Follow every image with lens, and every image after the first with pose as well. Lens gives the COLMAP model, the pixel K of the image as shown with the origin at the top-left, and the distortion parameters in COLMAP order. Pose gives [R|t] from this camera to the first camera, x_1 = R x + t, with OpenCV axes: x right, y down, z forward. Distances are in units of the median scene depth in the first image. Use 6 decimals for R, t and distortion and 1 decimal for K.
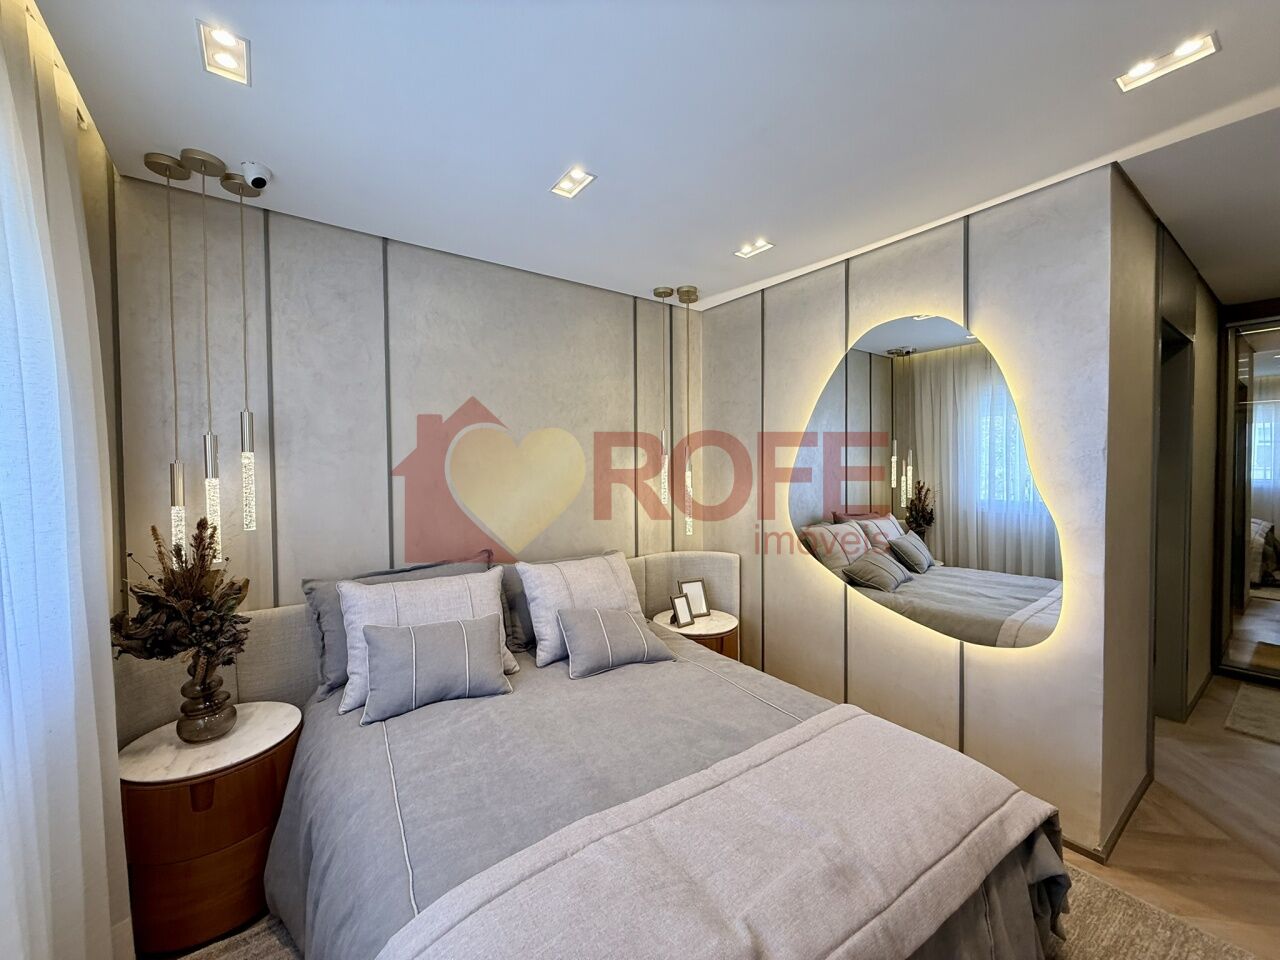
lens RADIAL K [[510.1, 0, 636.6], [0, 510.1, 480.8], [0, 0, 1]] dist [0.001156, 0.000193]
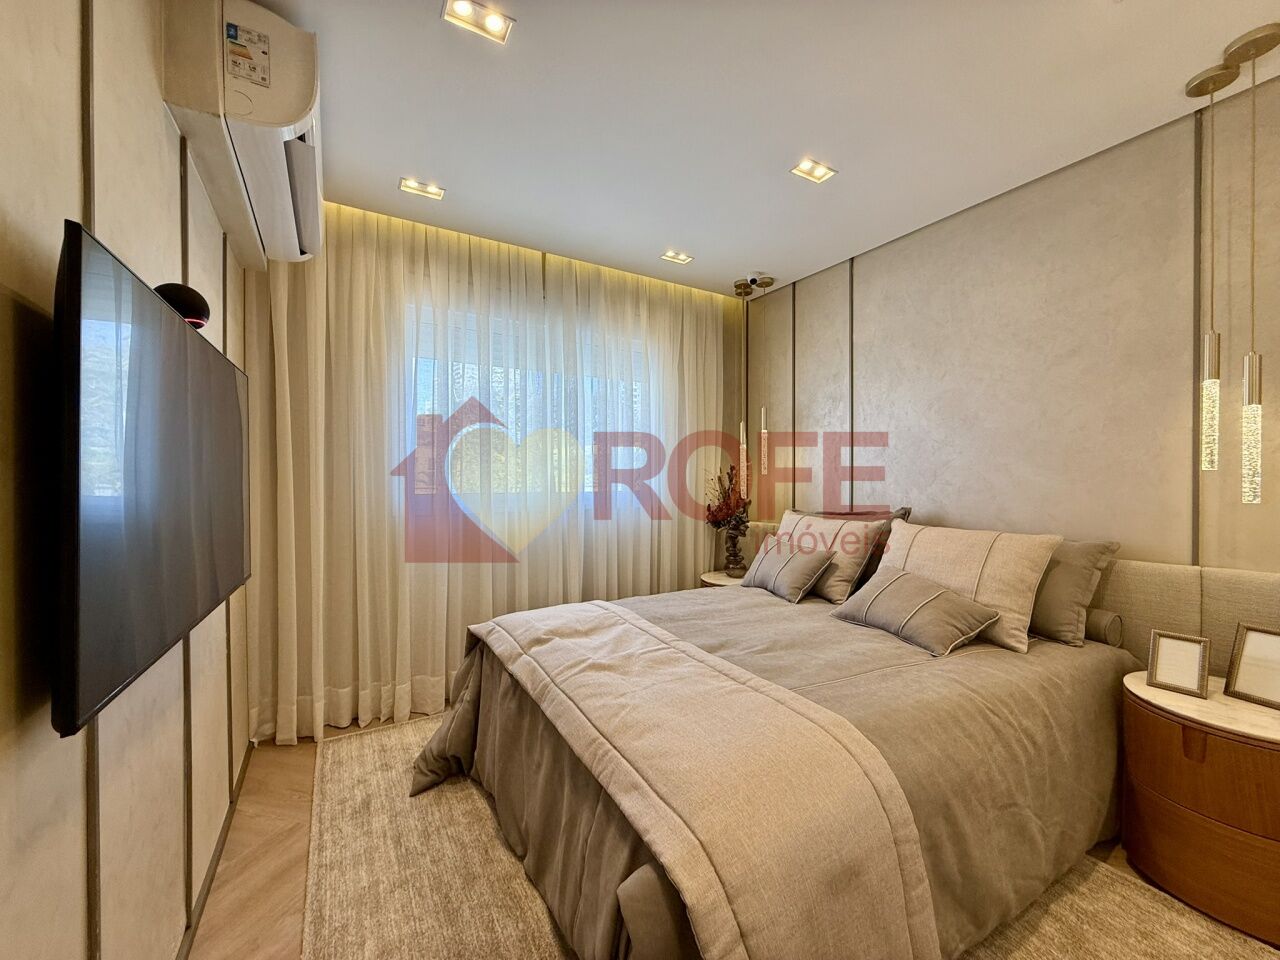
lens RADIAL K [[510.1, 0, 636.6], [0, 510.1, 480.8], [0, 0, 1]] dist [0.001156, 0.000193]
pose [[-0.096119, 0.017205, -0.995221, 1.080839], [-0.020536, 0.999604, 0.019264, 0.096102], [0.995158, 0.022289, -0.095728, 0.744573]]
